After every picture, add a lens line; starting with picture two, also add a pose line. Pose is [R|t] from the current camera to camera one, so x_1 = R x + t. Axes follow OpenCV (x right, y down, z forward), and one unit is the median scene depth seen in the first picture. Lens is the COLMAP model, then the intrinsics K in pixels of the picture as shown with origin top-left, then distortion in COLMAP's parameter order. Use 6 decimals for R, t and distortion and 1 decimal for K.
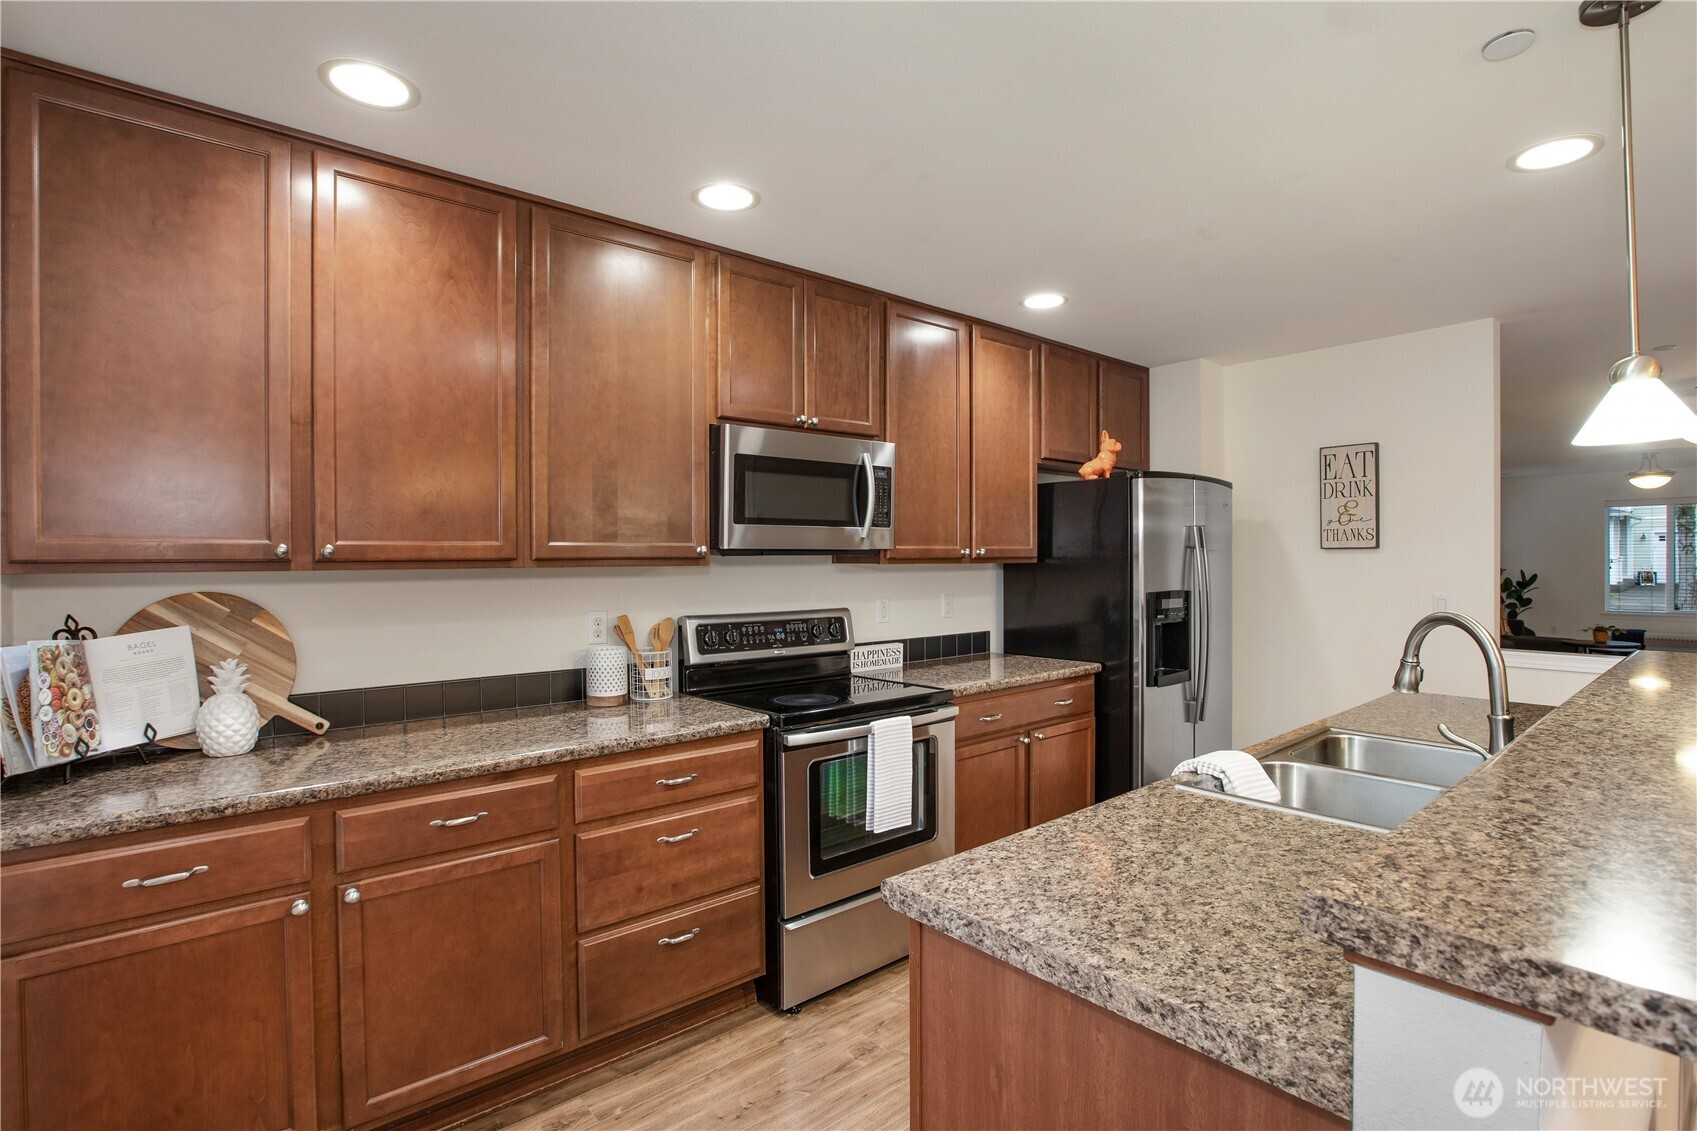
lens RADIAL K [[793.5, 0, 858.6], [0, 793.5, 573.6], [0, 0, 1]] dist [-0.047636, 0.009271]
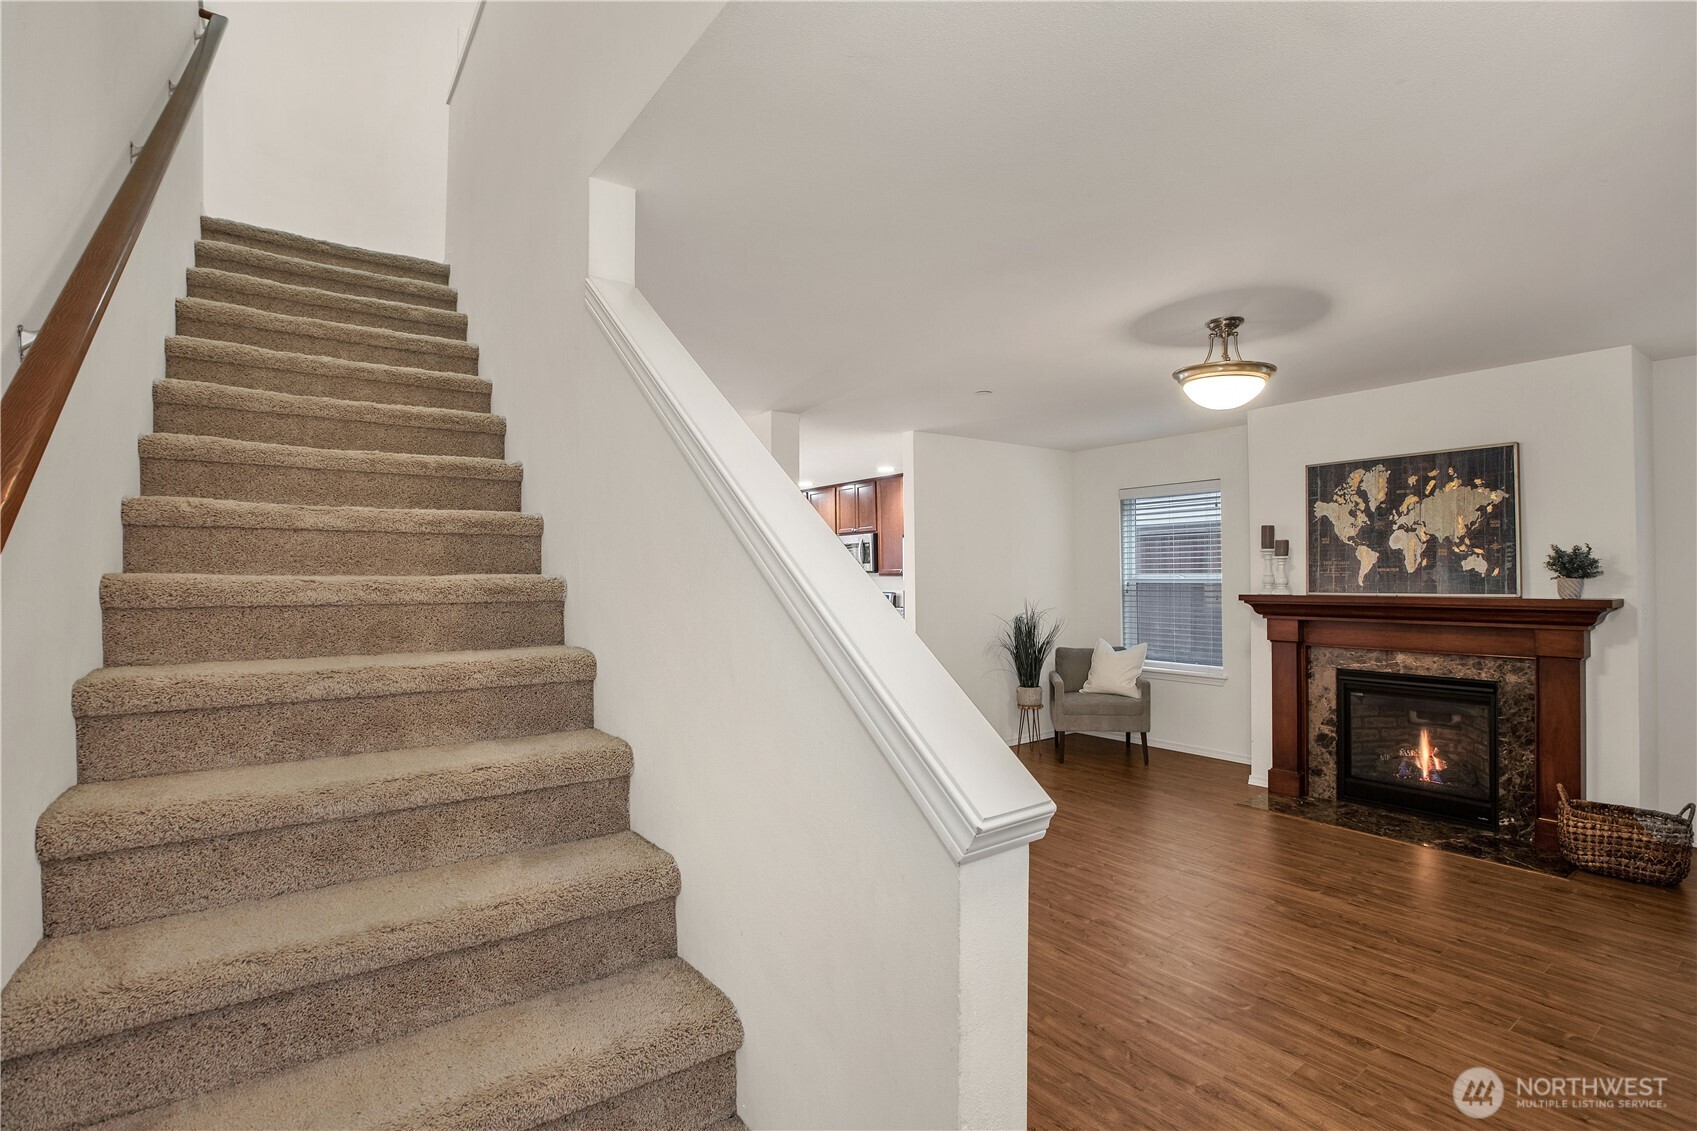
lens RADIAL K [[788.8, 0, 852.0], [0, 788.8, 566.8], [0, 0, 1]] dist [-0.029944, 0.007698]
pose [[-0.064986, 0.001909, -0.997884, 4.263546], [-0.005709, 0.999981, 0.002285, -0.074156], [0.997870, 0.005846, -0.064974, 1.651099]]
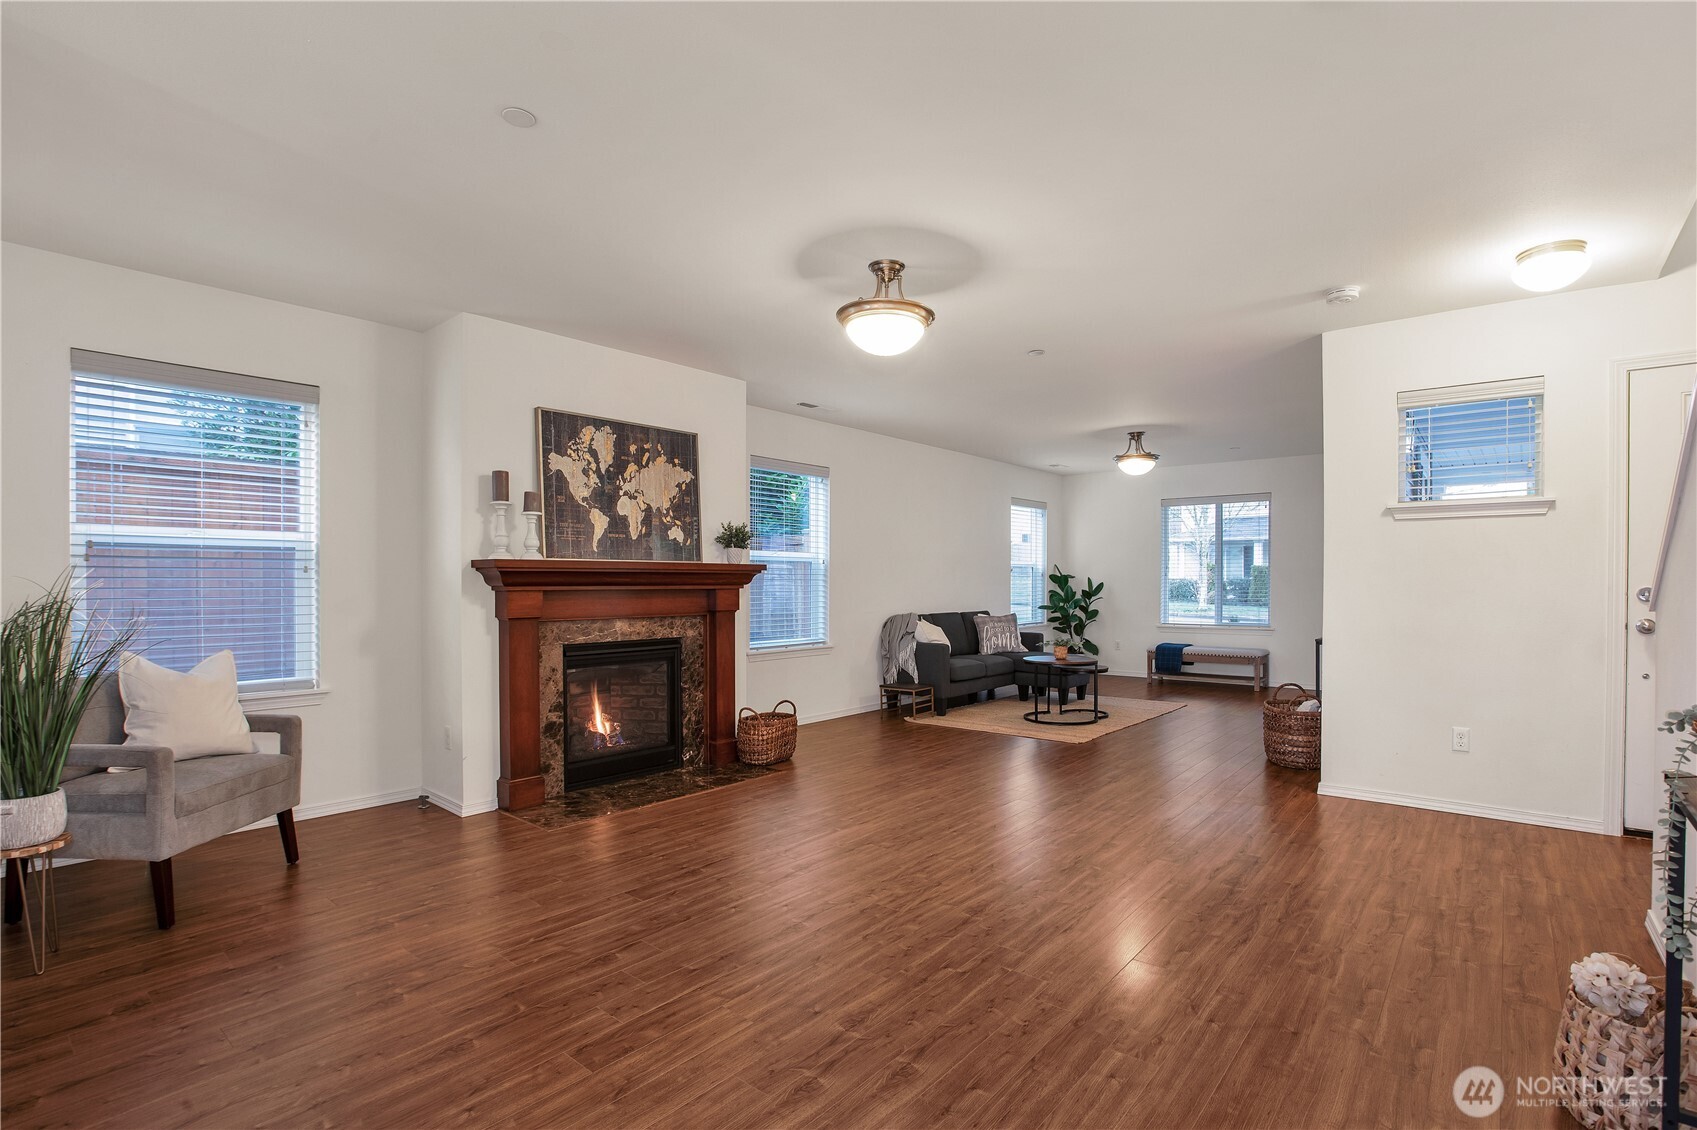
lens RADIAL K [[801.3, 0, 856.6], [0, 801.3, 590.4], [0, 0, 1]] dist [-0.069730, 0.000163]
pose [[0.984688, 0.005969, 0.174226, 2.281178], [-0.004823, 0.999964, -0.006995, 0.090394], [-0.174261, 0.006048, 0.984681, 0.766032]]
